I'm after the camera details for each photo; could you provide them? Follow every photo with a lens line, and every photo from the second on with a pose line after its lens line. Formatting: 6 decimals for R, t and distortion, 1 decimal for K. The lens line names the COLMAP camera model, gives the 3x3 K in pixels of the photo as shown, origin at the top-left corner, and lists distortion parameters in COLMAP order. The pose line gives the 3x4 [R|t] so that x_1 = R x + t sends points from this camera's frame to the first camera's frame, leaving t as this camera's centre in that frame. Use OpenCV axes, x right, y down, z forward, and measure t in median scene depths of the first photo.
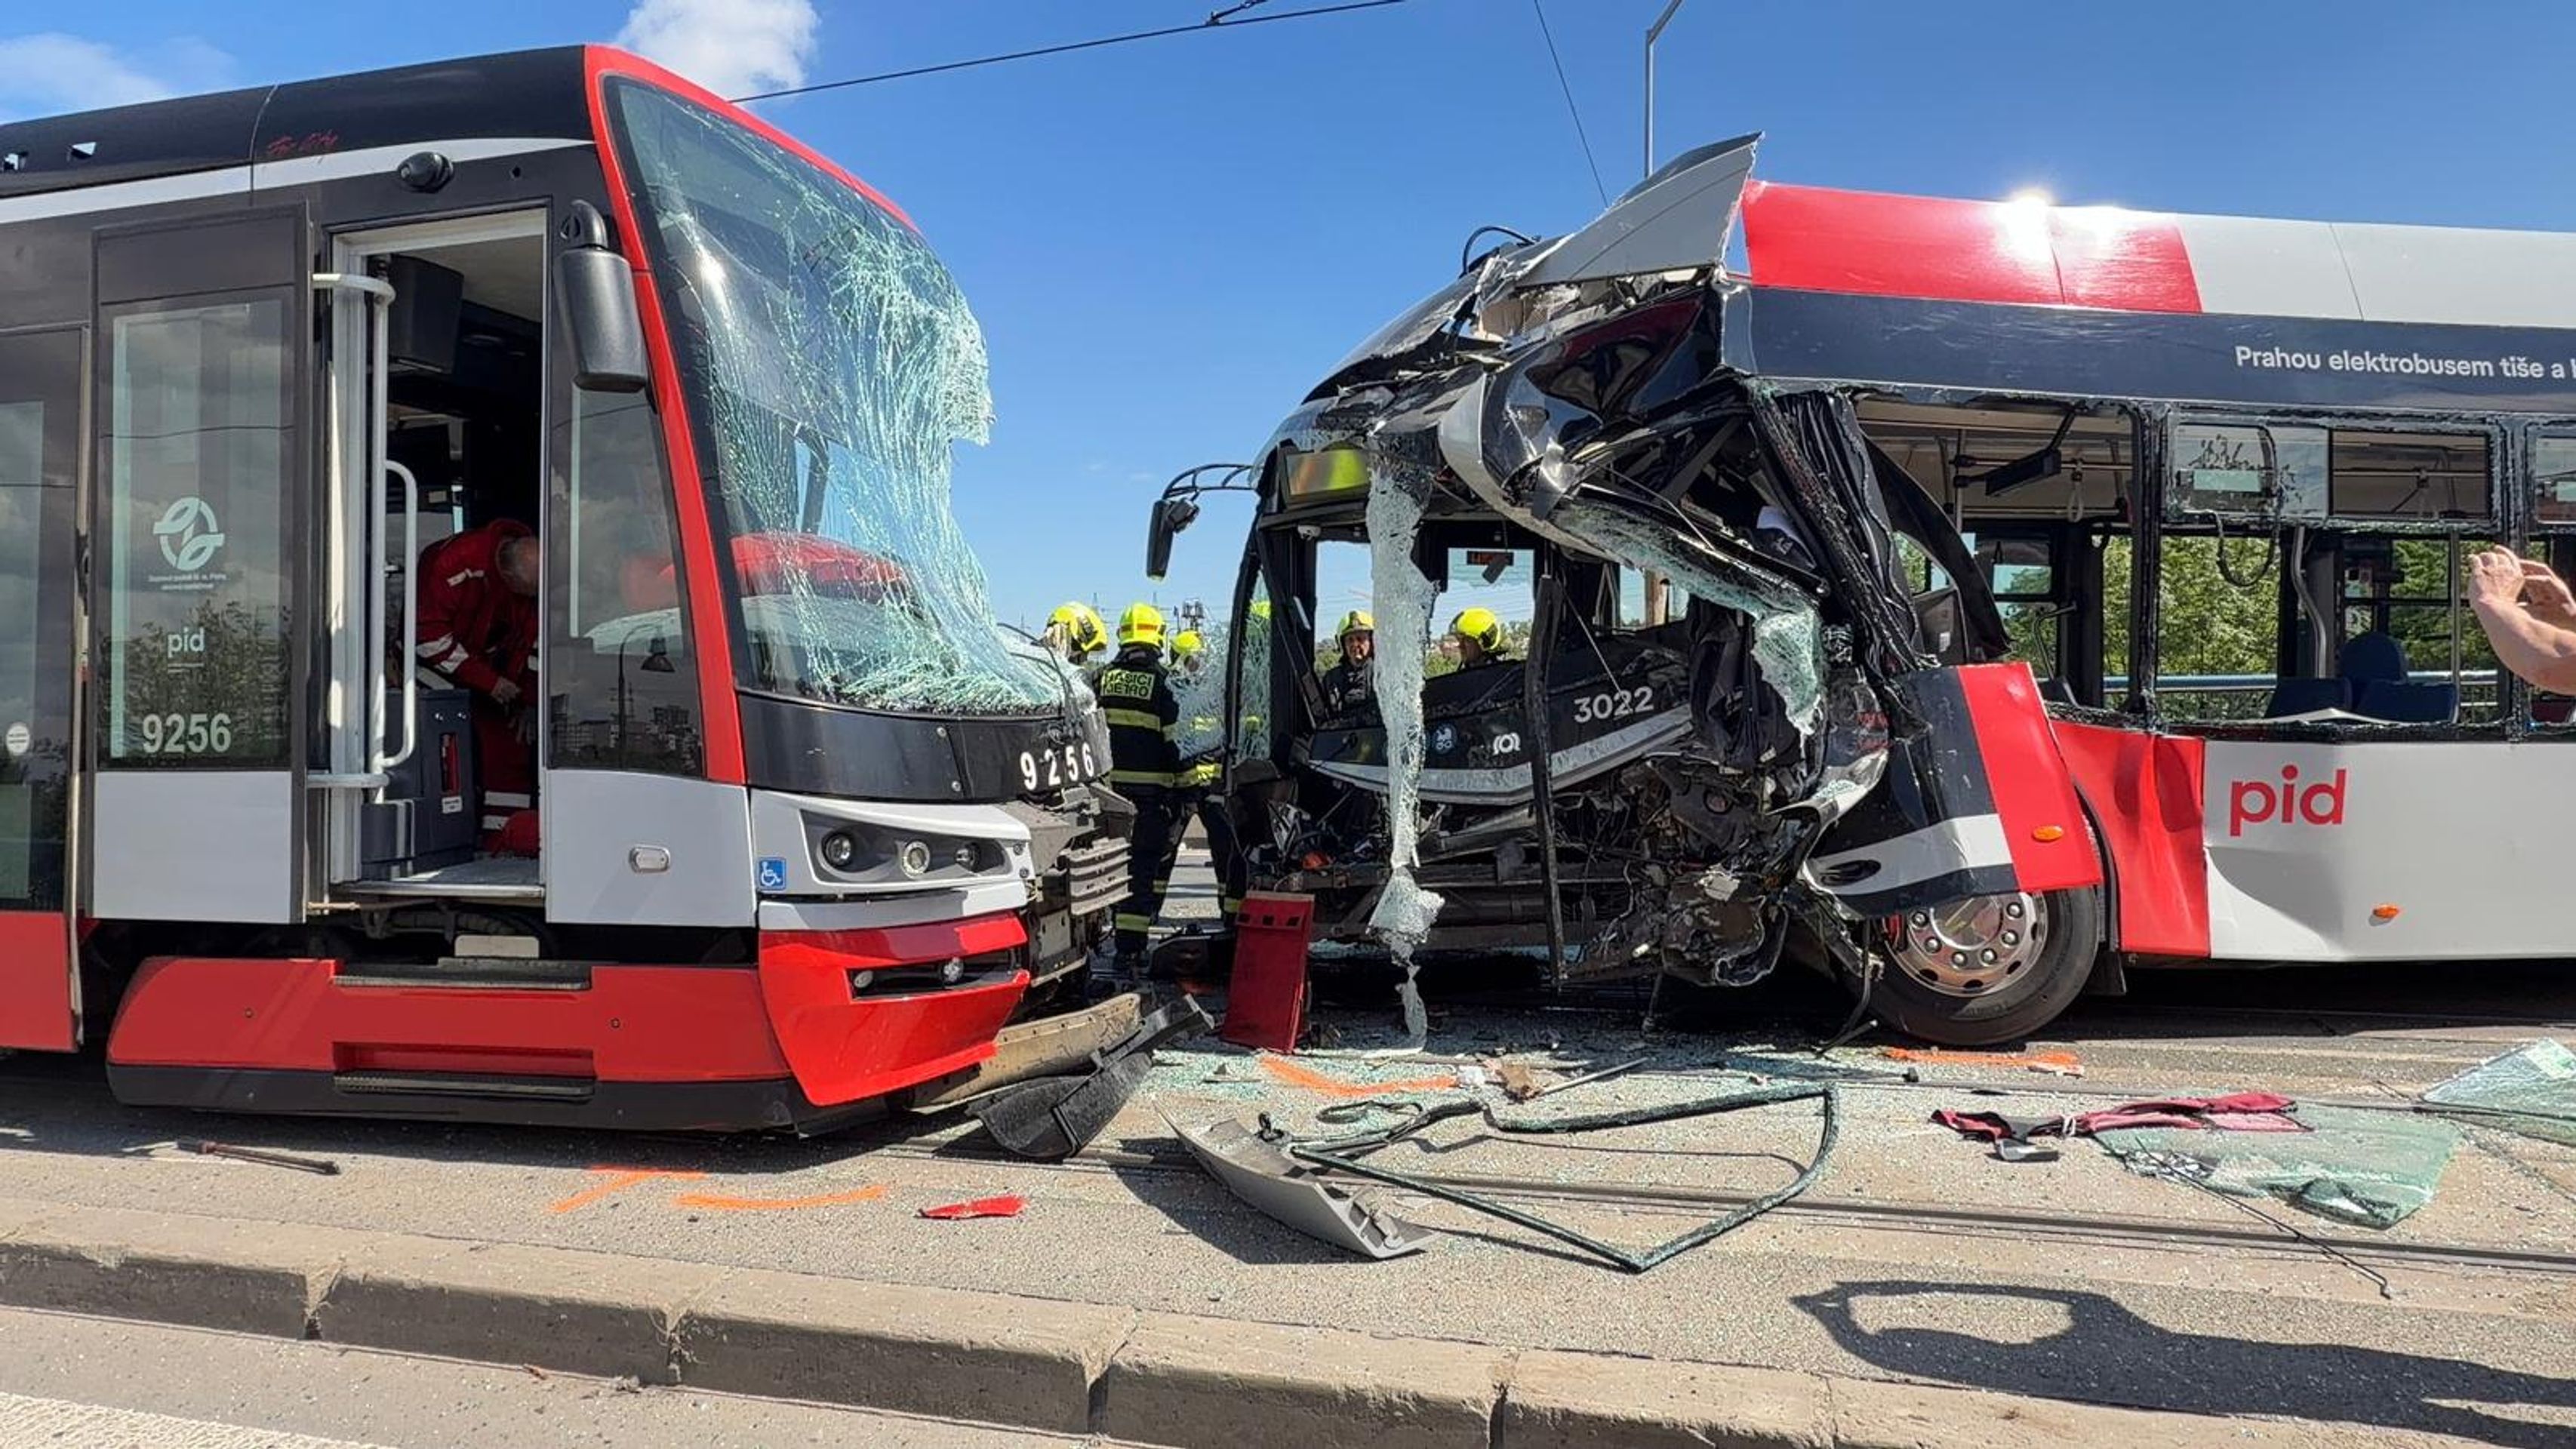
lens RADIAL K [[1554.2, 0, 1288.0], [0, 1554.2, 724.5], [0, 0, 1]] dist [-0.000347, -0.000258]
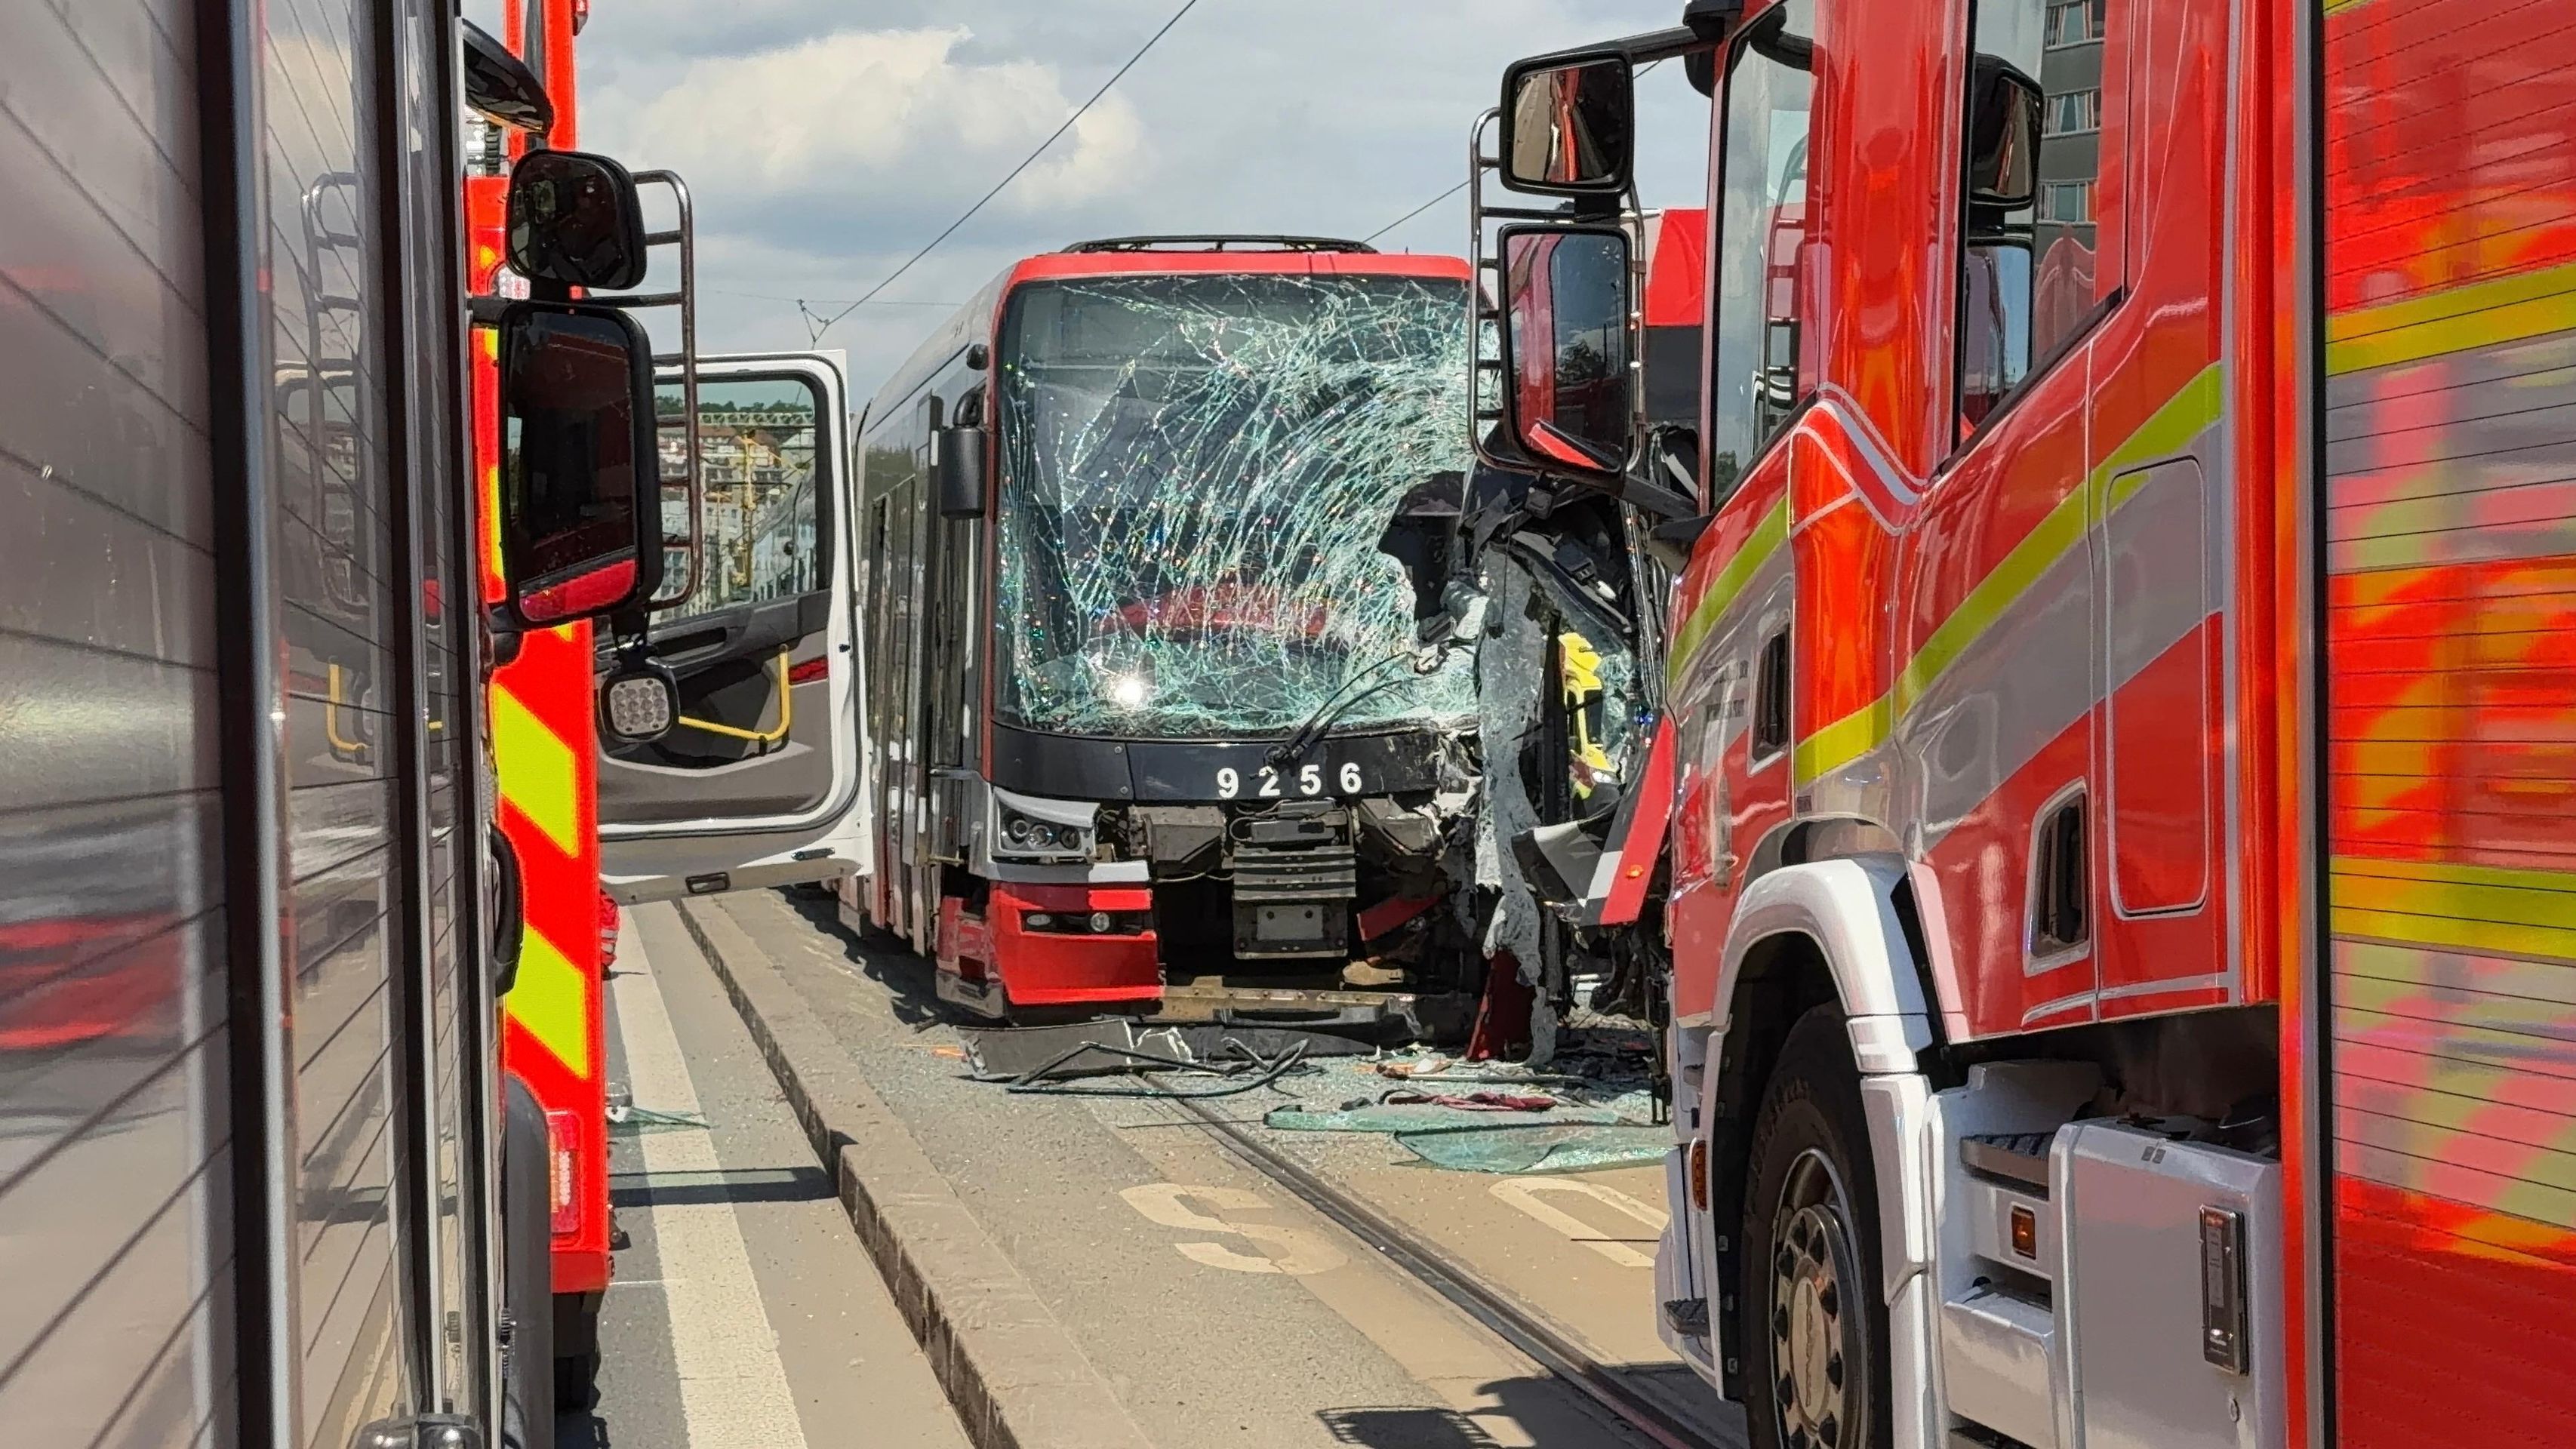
lens RADIAL K [[5331.0, 0, 1288.0], [0, 5331.0, 724.5], [0, 0, 1]] dist [0.012384, -0.022632]
pose [[0.401901, 0.016792, -0.915529, 3.553823], [-0.011189, 0.999847, 0.013427, -0.070630], [0.915615, 0.004847, 0.402027, -0.634372]]
